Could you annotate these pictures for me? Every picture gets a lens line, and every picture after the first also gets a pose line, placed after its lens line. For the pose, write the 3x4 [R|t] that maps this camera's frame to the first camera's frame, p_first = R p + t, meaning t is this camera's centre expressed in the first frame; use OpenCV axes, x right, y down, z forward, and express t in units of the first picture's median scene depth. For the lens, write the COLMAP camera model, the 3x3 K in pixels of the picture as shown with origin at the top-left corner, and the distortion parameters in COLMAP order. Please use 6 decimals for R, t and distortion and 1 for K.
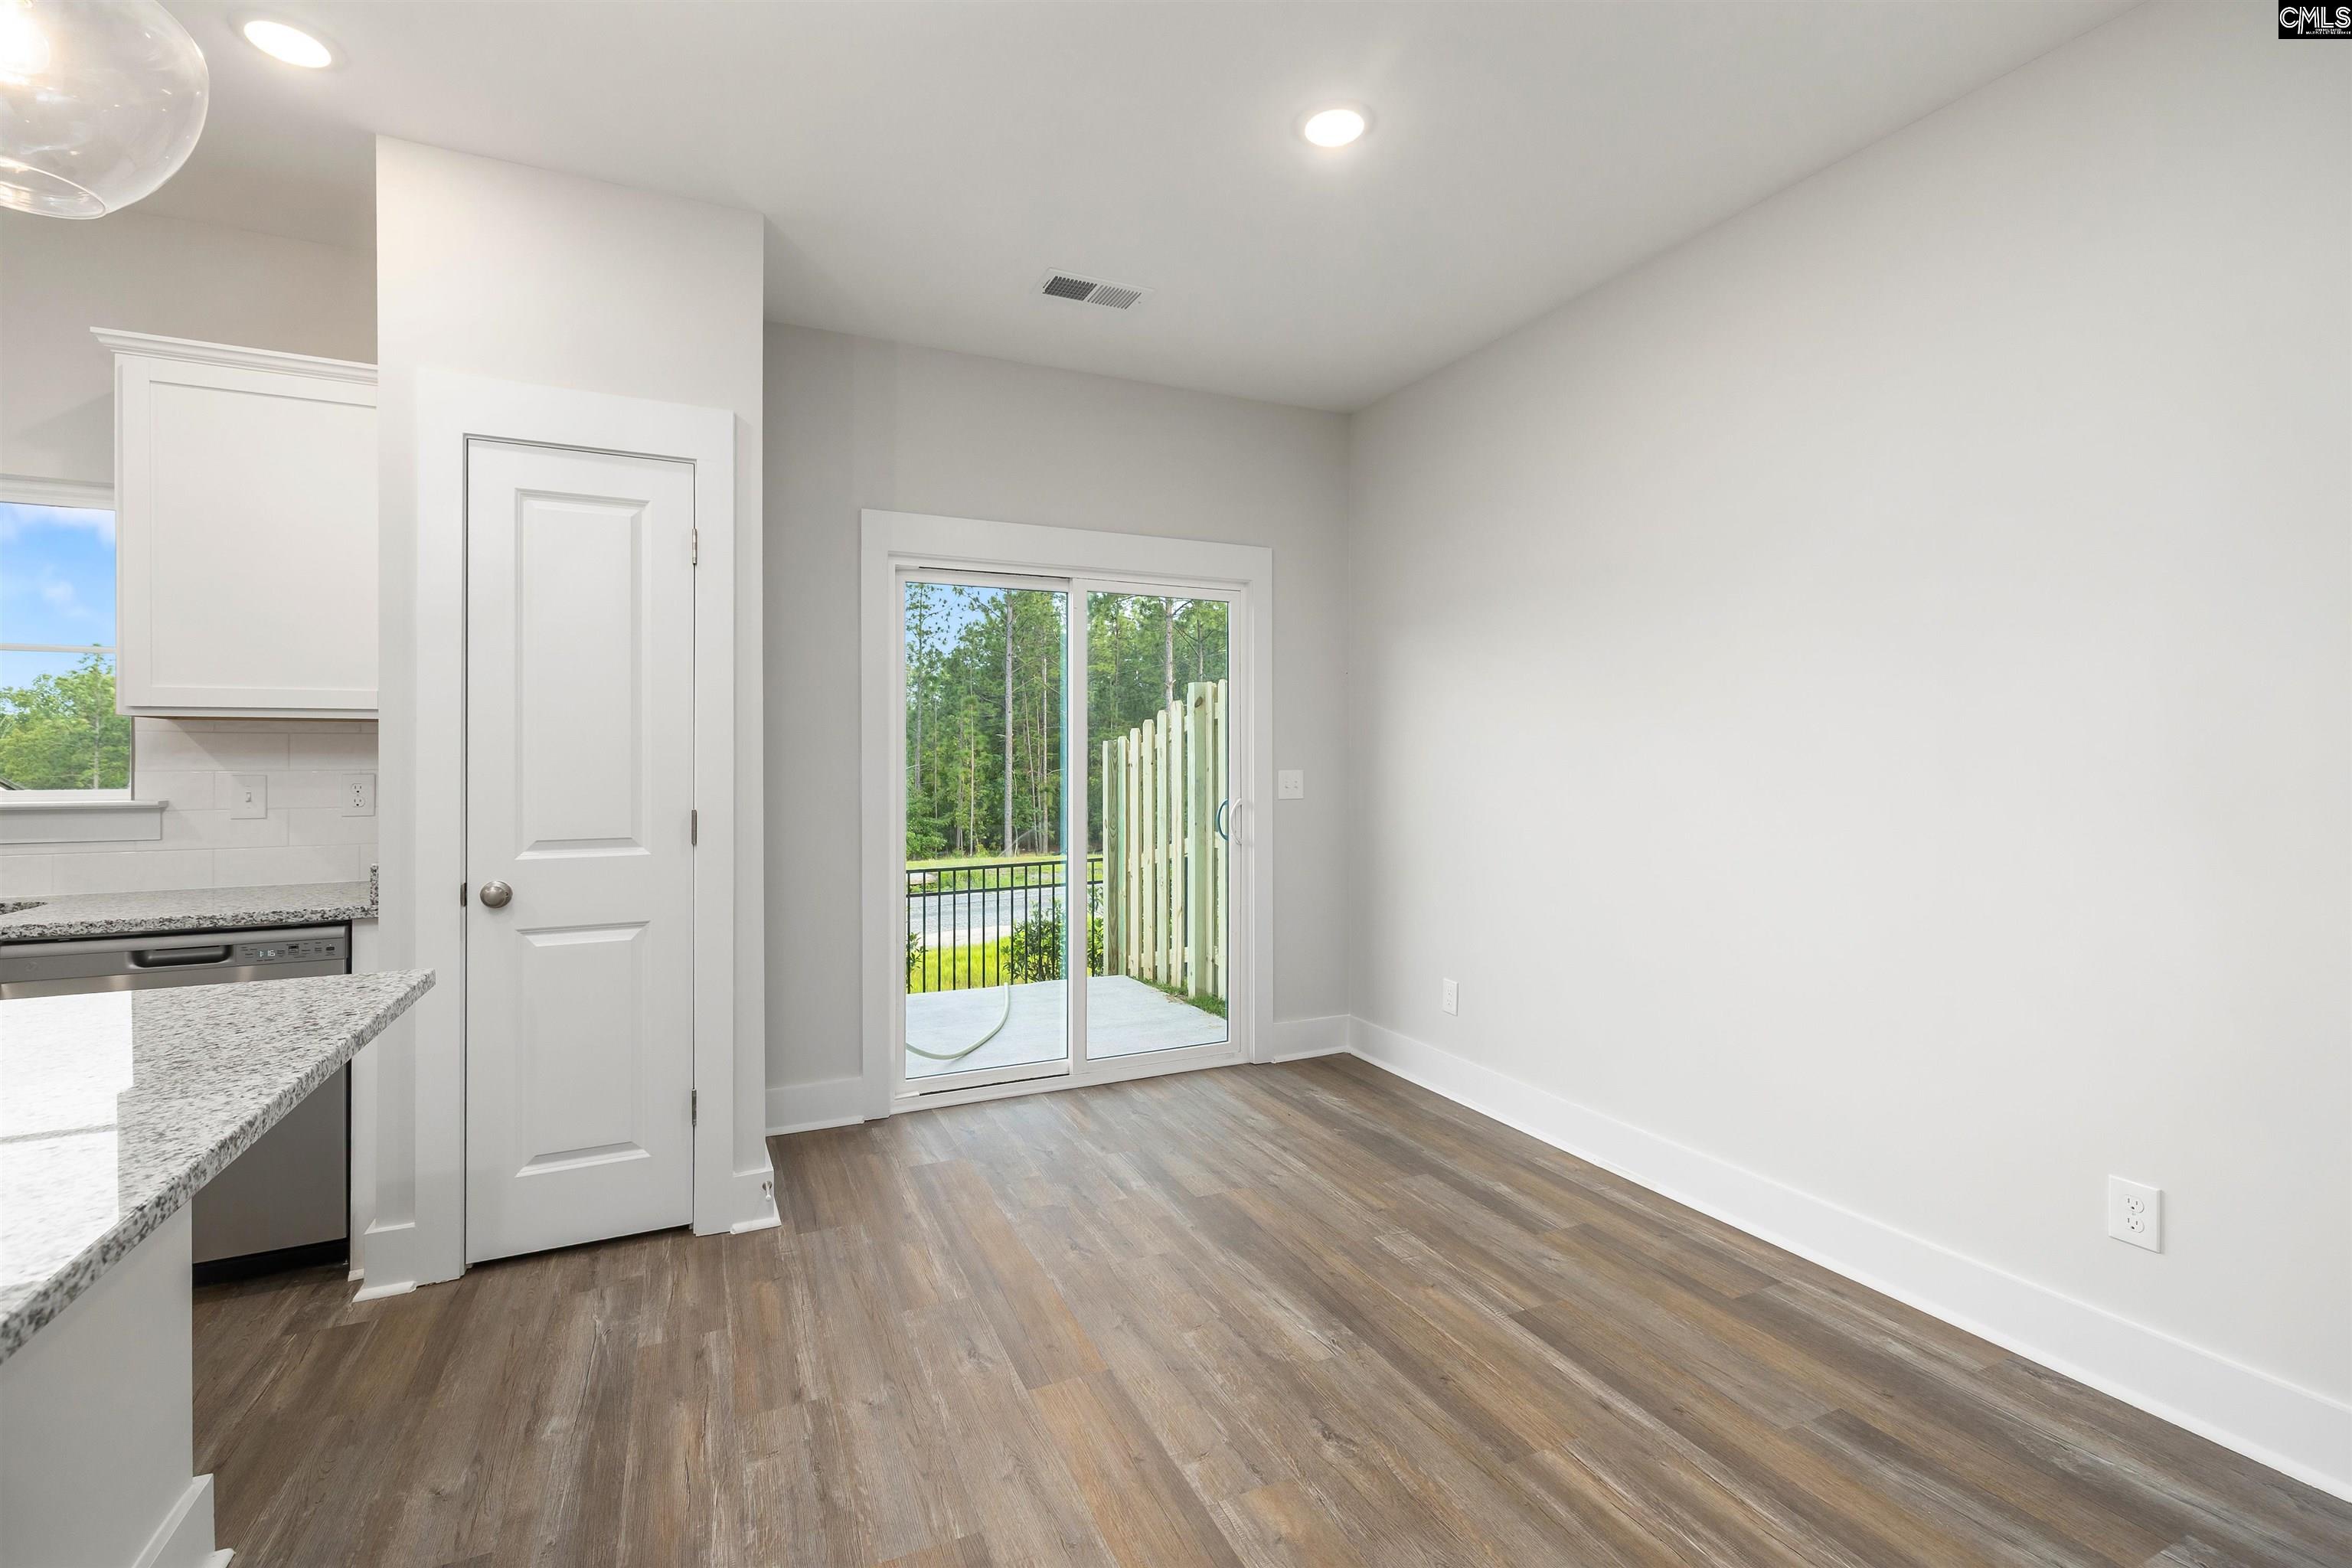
lens RADIAL K [[1028.5, 0, 1168.3], [0, 1028.5, 755.7], [0, 0, 1]] dist [0.000904, -0.000189]
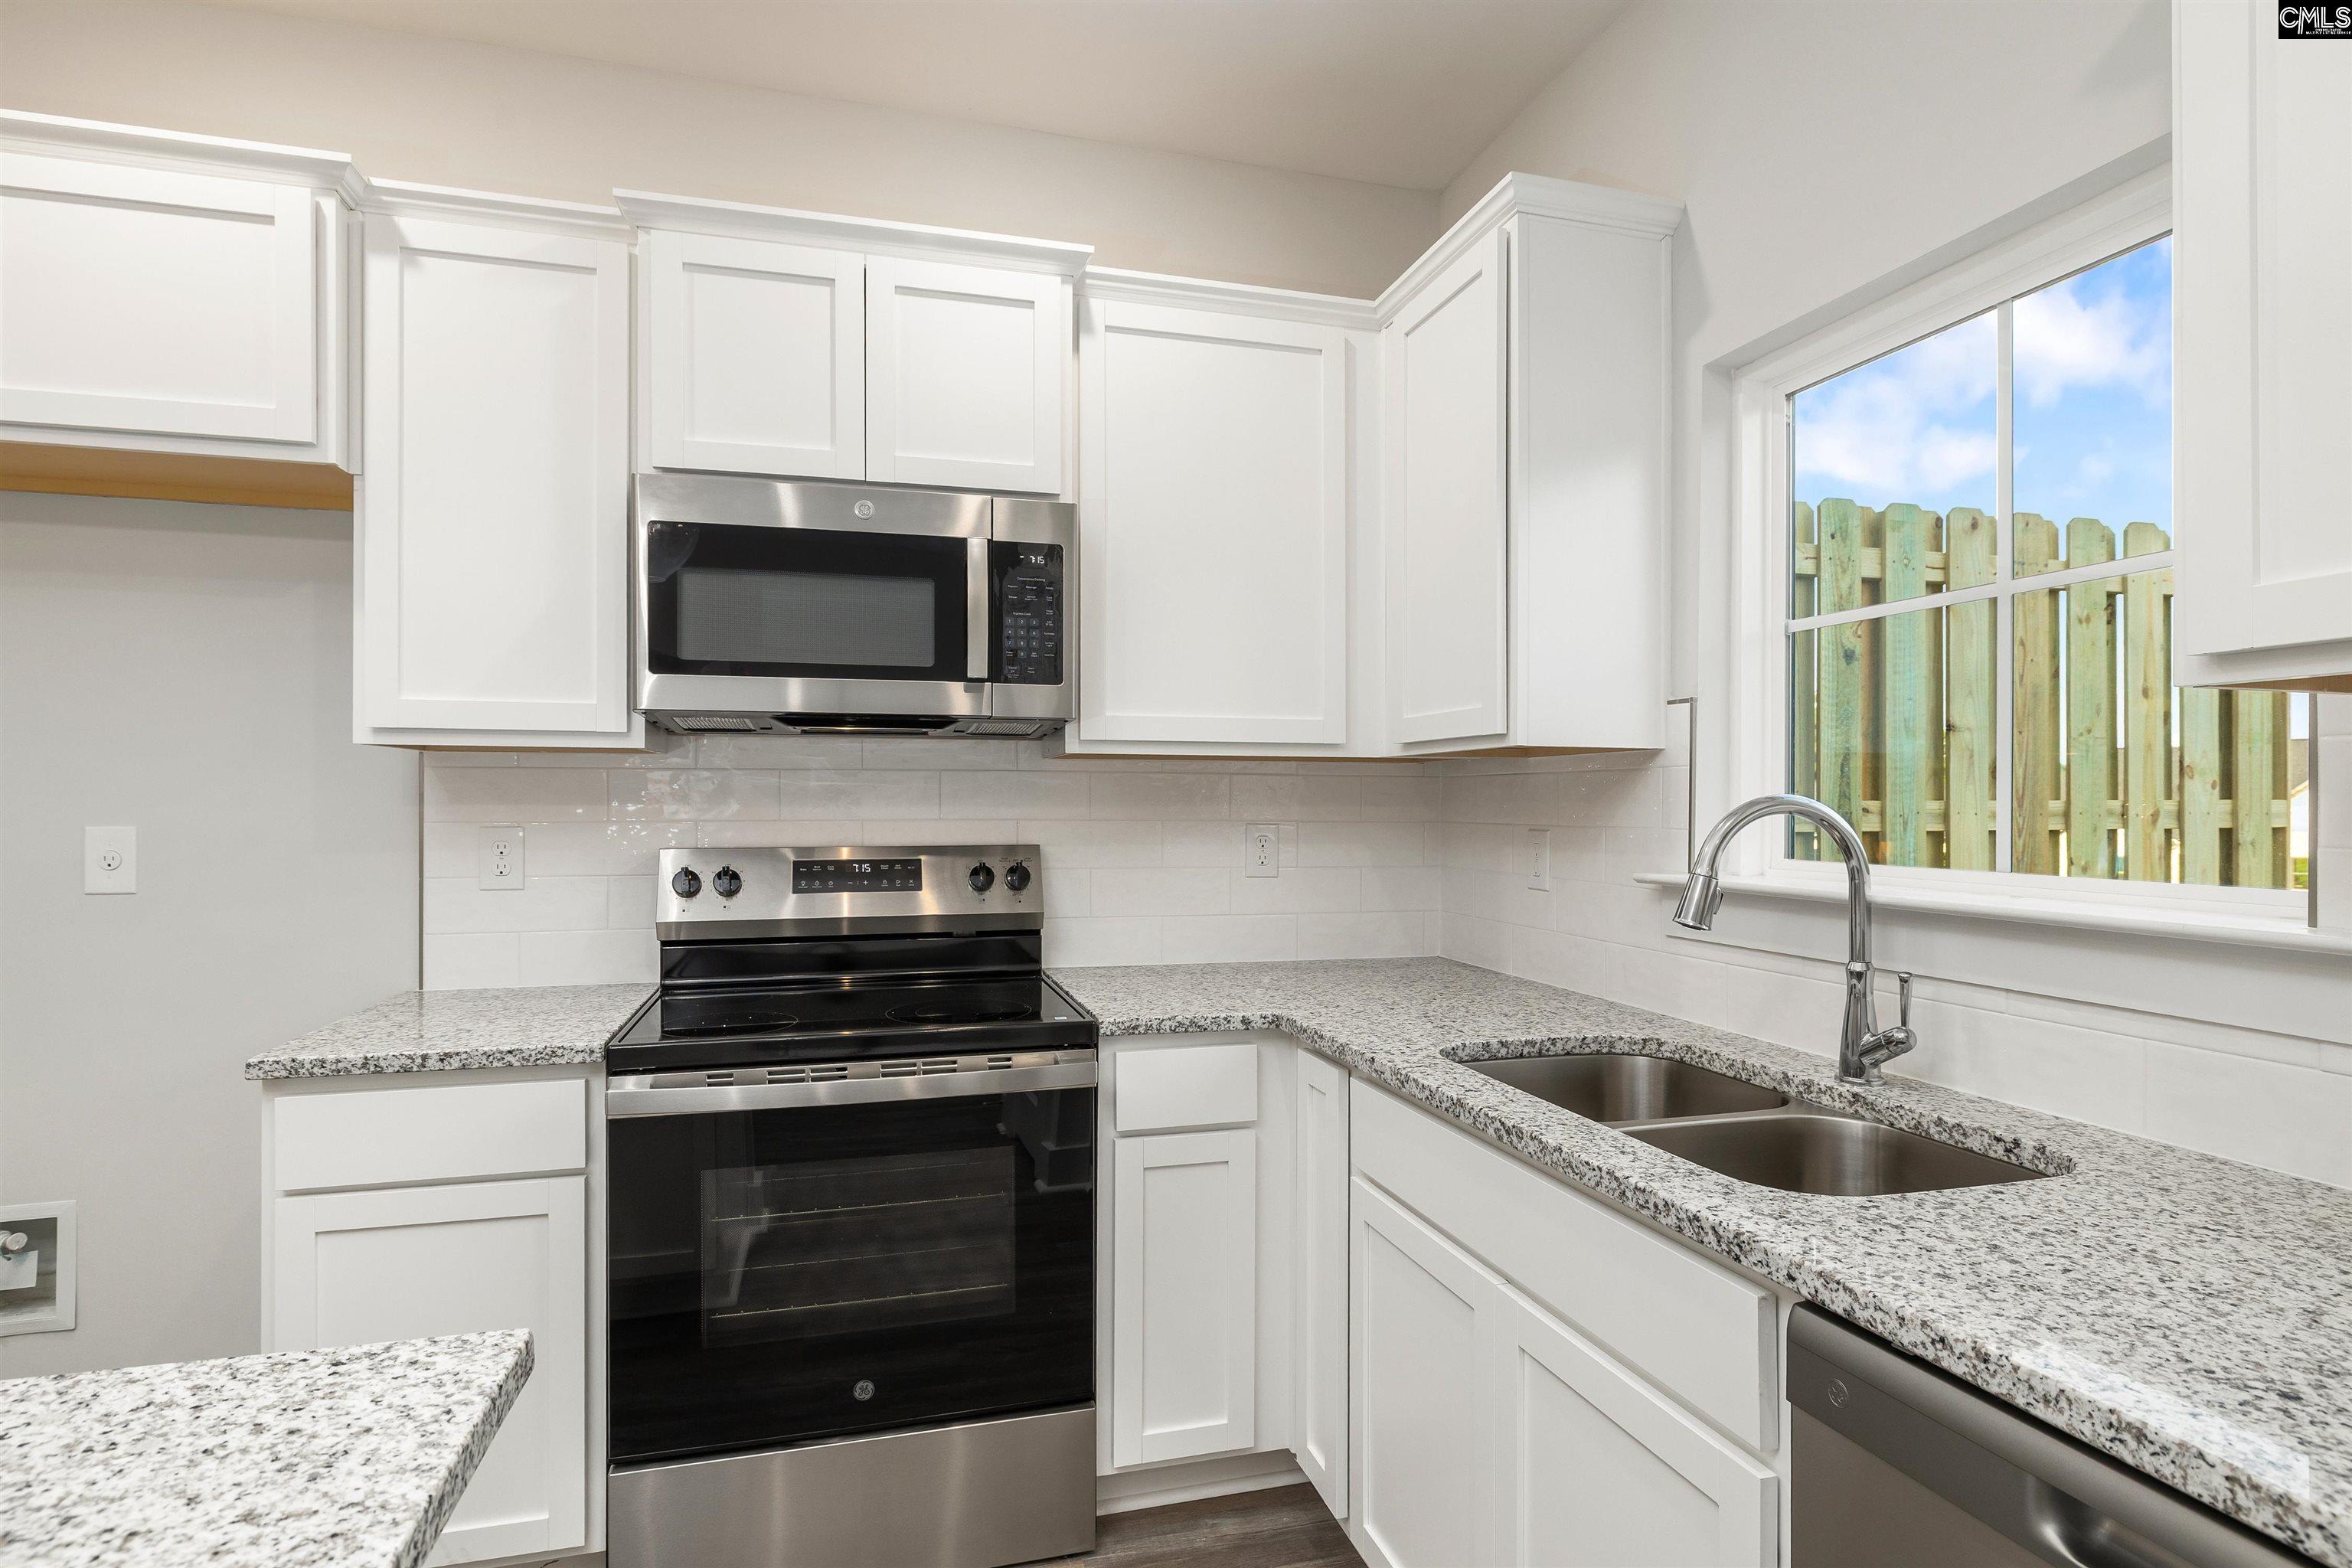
lens RADIAL K [[1195.0, 0, 1190.7], [0, 1195.0, 798.2], [0, 0, 1]] dist [0.001170, -0.002329]
pose [[-0.158145, -0.002515, -0.987413, -0.602847], [-0.000581, 0.999997, -0.002453, -0.000486], [0.987416, 0.000186, -0.158146, 0.772164]]
